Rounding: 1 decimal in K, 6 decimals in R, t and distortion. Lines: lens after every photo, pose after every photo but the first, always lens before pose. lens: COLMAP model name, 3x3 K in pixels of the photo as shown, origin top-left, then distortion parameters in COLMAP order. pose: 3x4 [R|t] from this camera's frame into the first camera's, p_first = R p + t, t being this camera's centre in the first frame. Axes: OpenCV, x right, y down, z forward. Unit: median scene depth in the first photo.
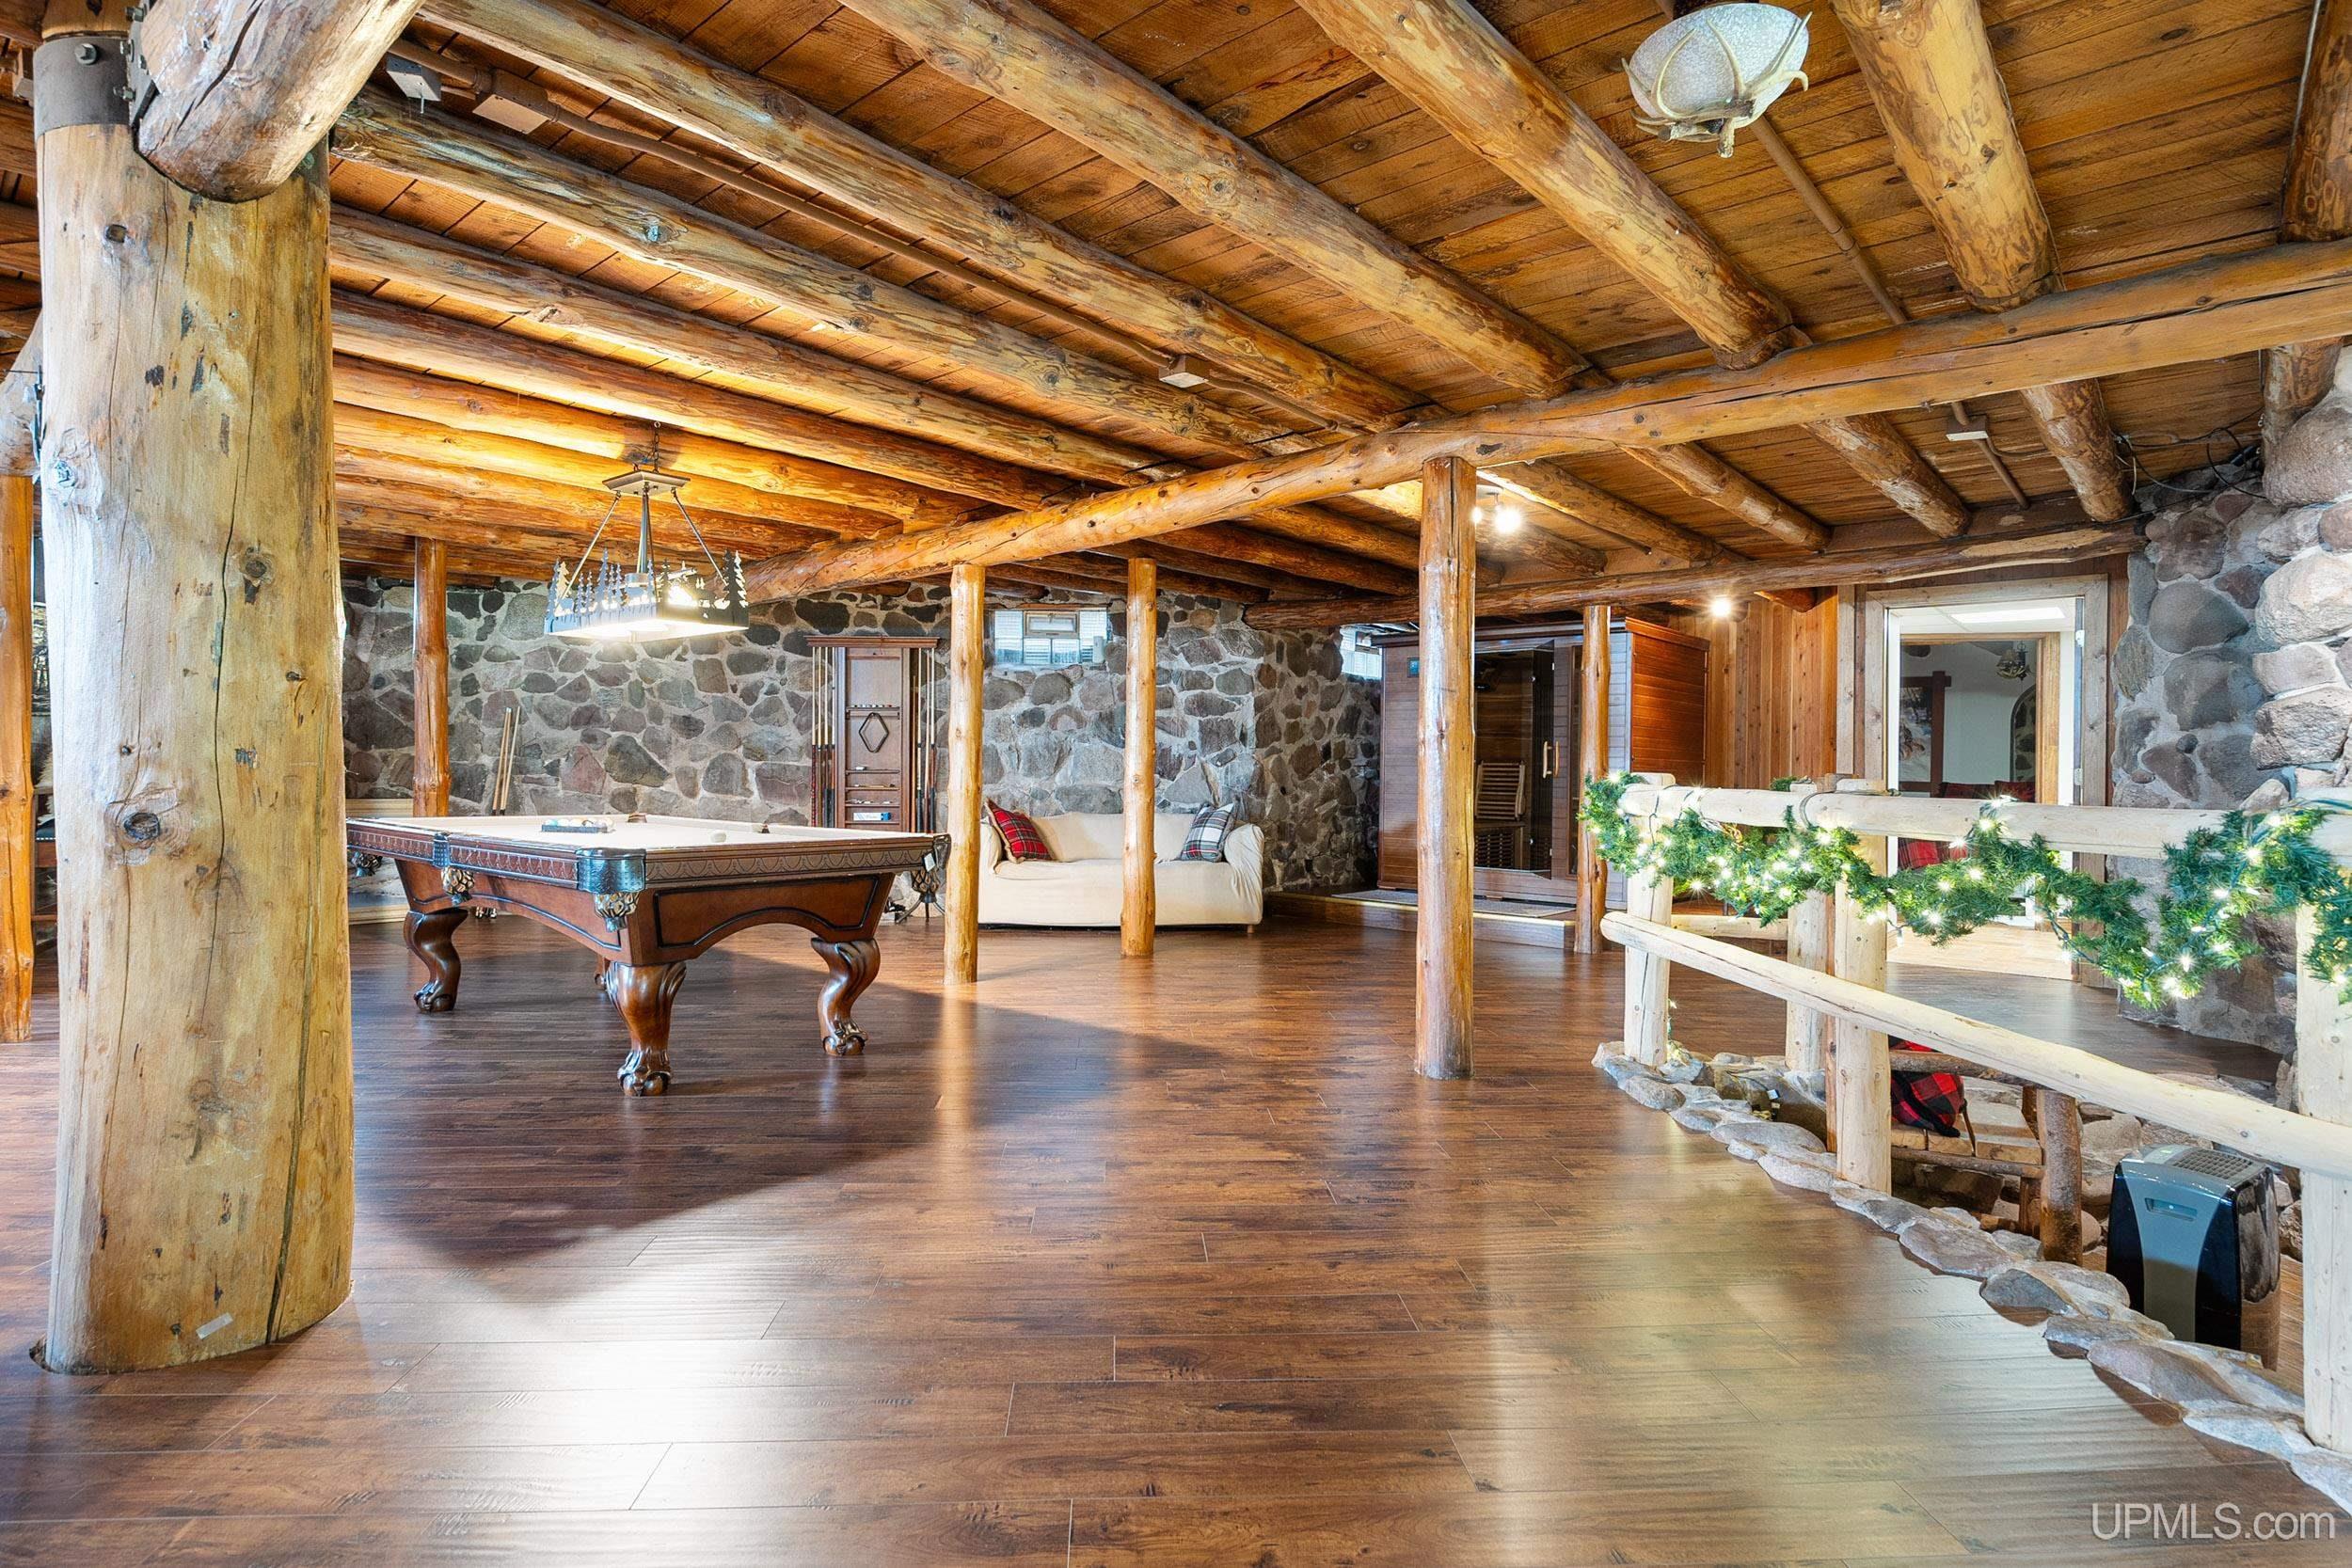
lens RADIAL K [[1222.1, 0, 1177.3], [0, 1222.1, 766.3], [0, 0, 1]] dist [-0.002382, -0.000088]
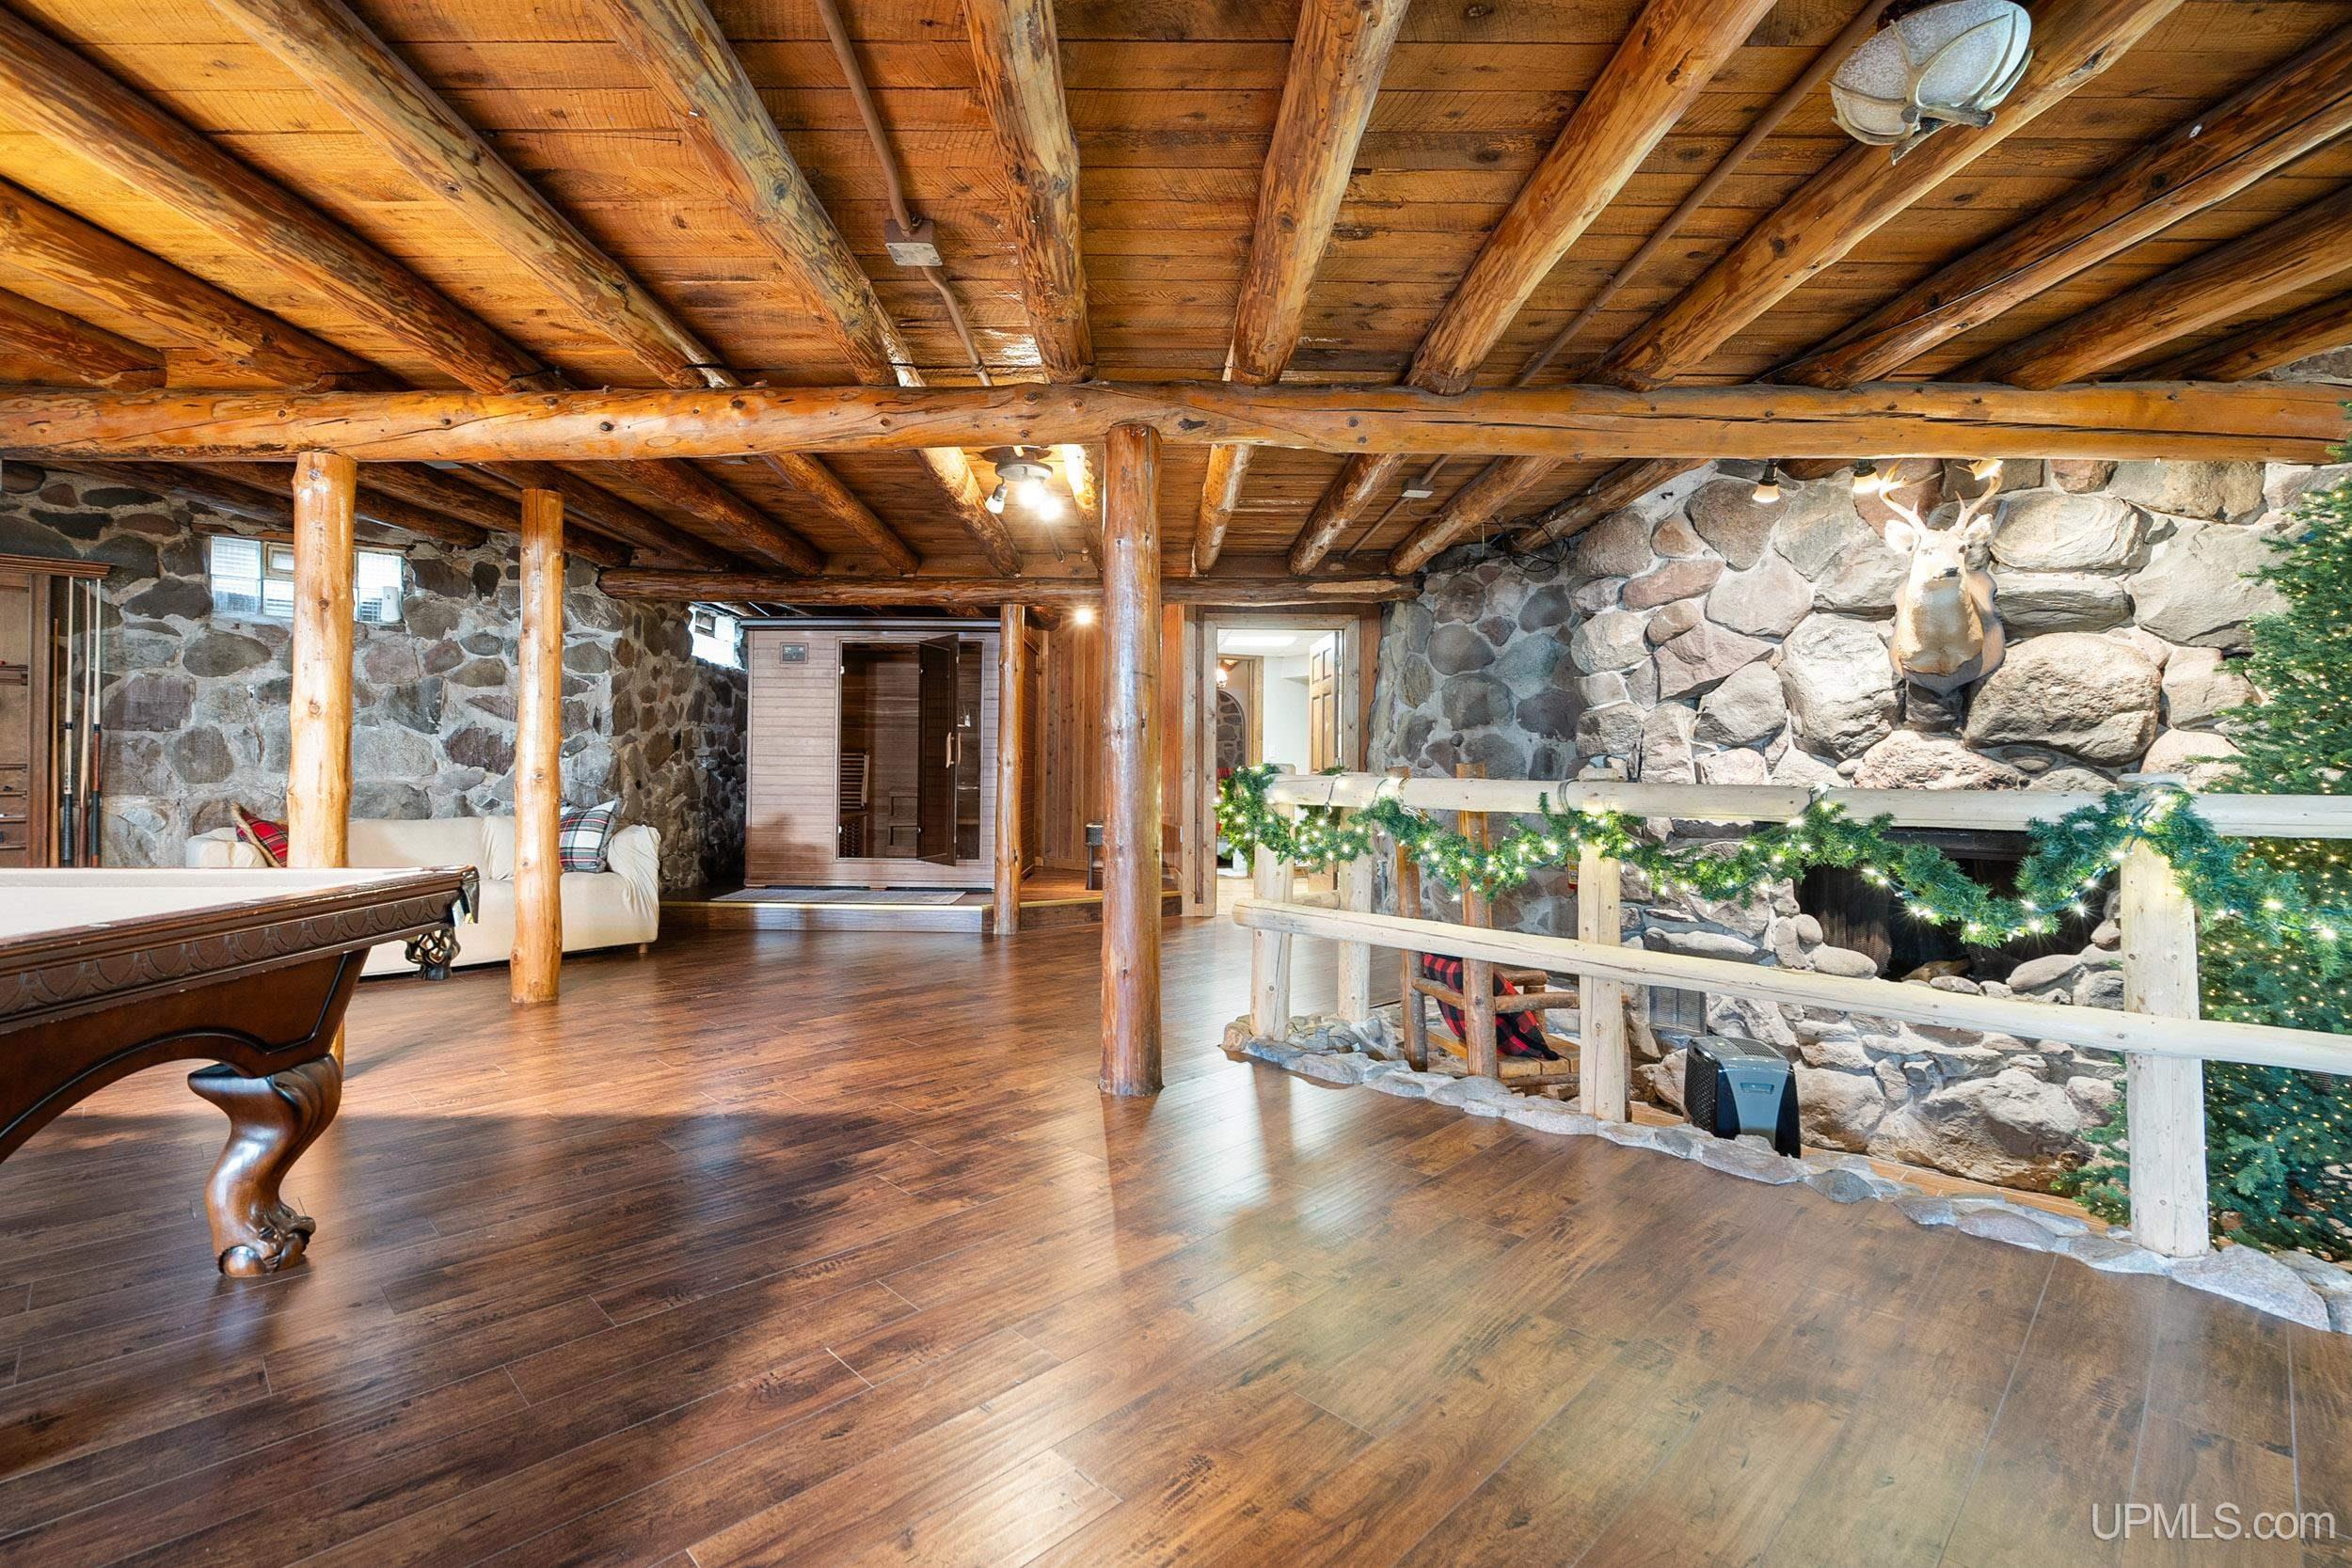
lens RADIAL K [[1080.7, 0, 1181.7], [0, 1080.7, 753.5], [0, 0, 1]] dist [-0.006294, 0.001778]
pose [[0.748855, 0.000162, 0.662734, -0.150362], [0.001089, 0.999998, -0.001474, -0.000914], [-0.662733, 0.001826, 0.748853, 0.181275]]
